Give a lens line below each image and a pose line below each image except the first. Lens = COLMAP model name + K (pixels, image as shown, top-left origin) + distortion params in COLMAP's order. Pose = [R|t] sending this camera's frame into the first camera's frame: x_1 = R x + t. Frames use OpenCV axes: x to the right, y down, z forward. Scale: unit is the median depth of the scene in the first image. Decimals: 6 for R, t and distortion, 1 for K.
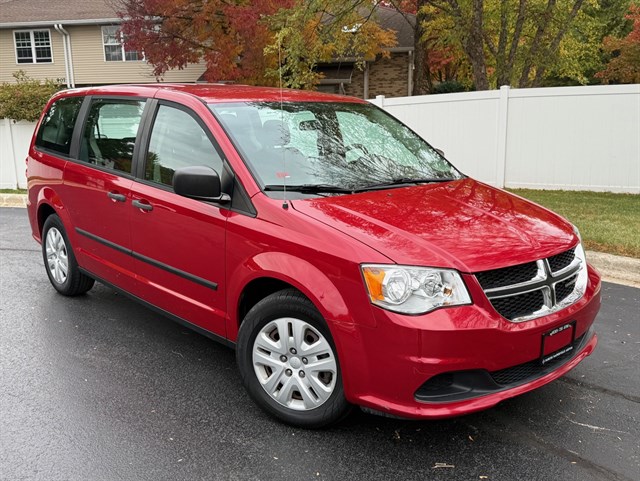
lens RADIAL K [[660.8, 0, 339.2], [0, 660.8, 239.1], [0, 0, 1]] dist [0.027707, 0.000000]
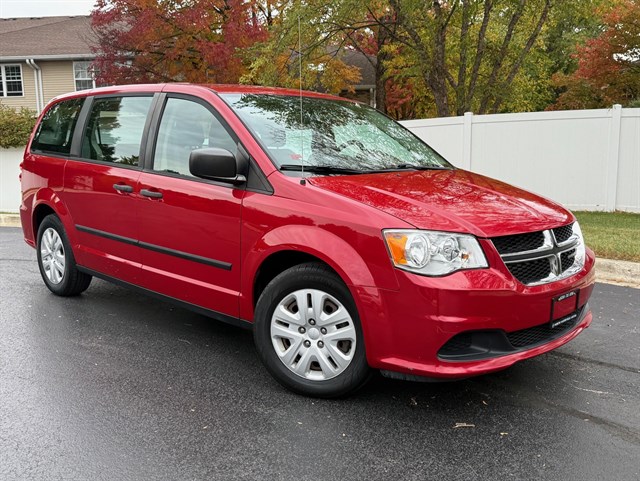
lens RADIAL K [[634.7, 0, 340.3], [0, 634.7, 237.2], [0, 0, 1]] dist [0.037073, 0.000000]
pose [[0.998017, -0.006585, 0.062602, -0.084241], [0.009992, 0.998477, -0.054262, 0.089329], [-0.062150, 0.054780, 0.996562, 0.005308]]
